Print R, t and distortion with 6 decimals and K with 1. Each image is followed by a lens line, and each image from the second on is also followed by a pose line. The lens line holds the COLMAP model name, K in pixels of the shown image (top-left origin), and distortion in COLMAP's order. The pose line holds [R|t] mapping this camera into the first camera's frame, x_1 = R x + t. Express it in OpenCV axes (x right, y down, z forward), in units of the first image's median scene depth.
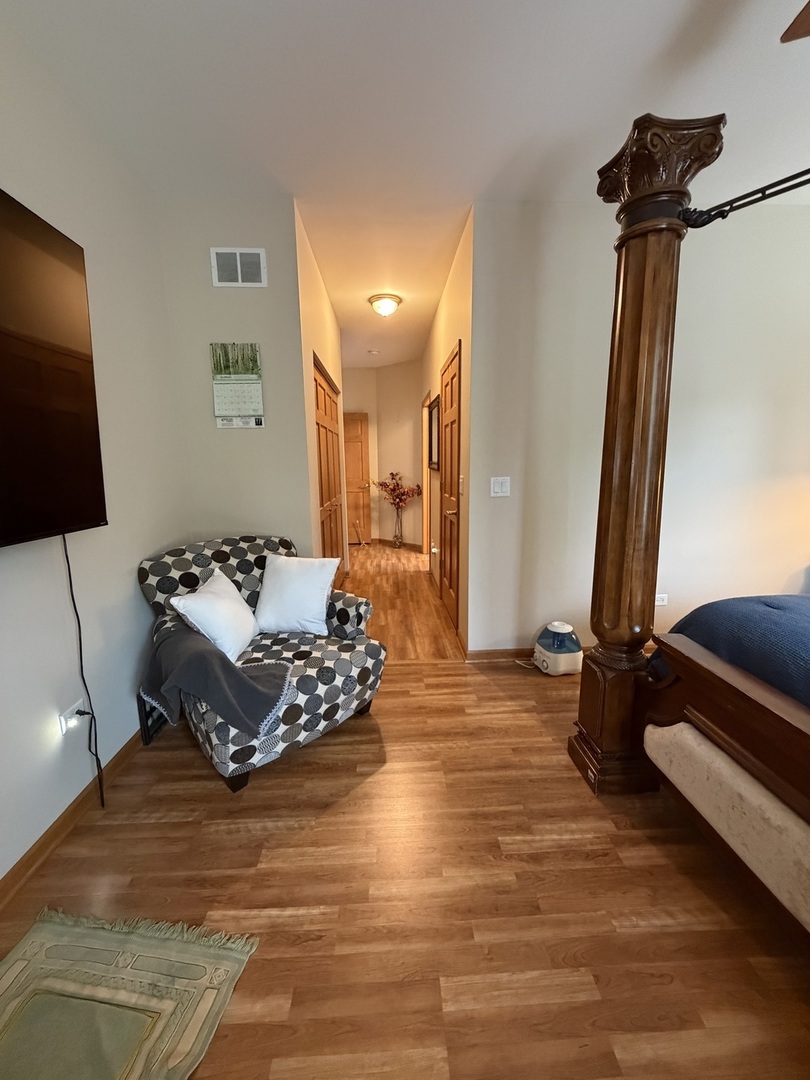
lens RADIAL K [[430.7, 0, 406.3], [0, 430.7, 537.7], [0, 0, 1]] dist [0.000408, 0.000709]
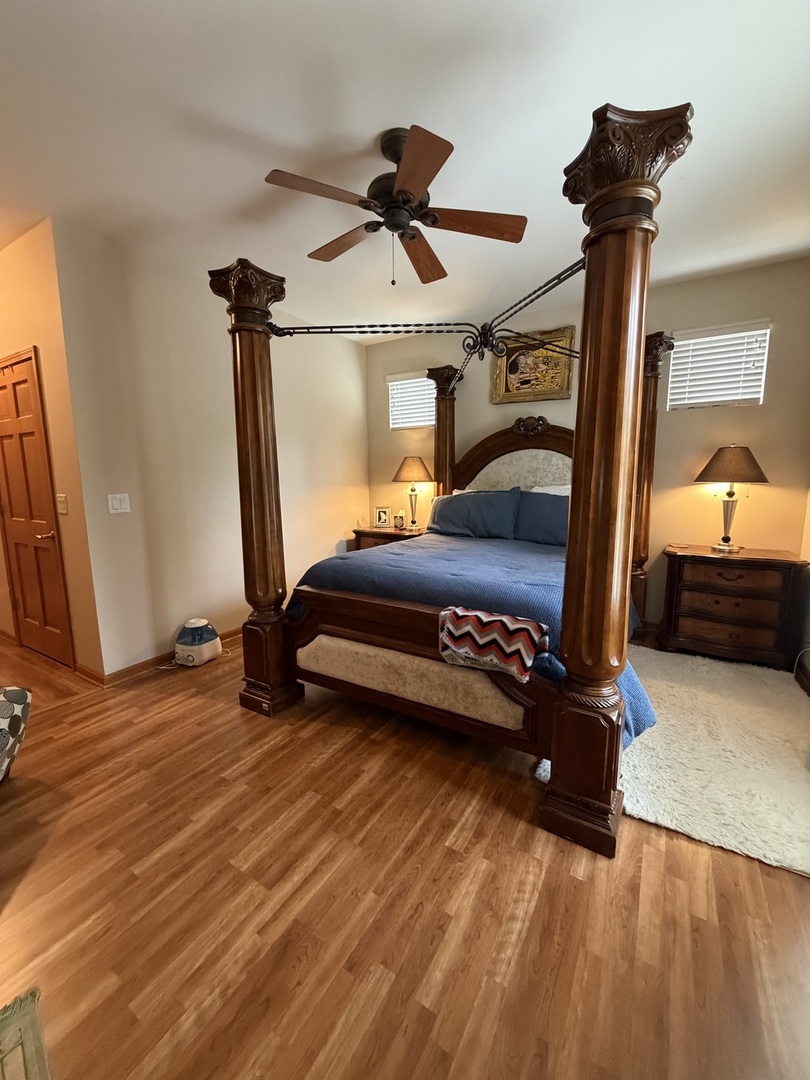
lens RADIAL K [[430.7, 0, 406.3], [0, 430.7, 537.7], [0, 0, 1]] dist [0.000408, 0.000709]
pose [[0.556993, -0.112503, 0.822862, -0.360673], [0.146631, 0.988540, 0.035900, 0.036009], [-0.817471, 0.100661, 0.567106, -0.183400]]
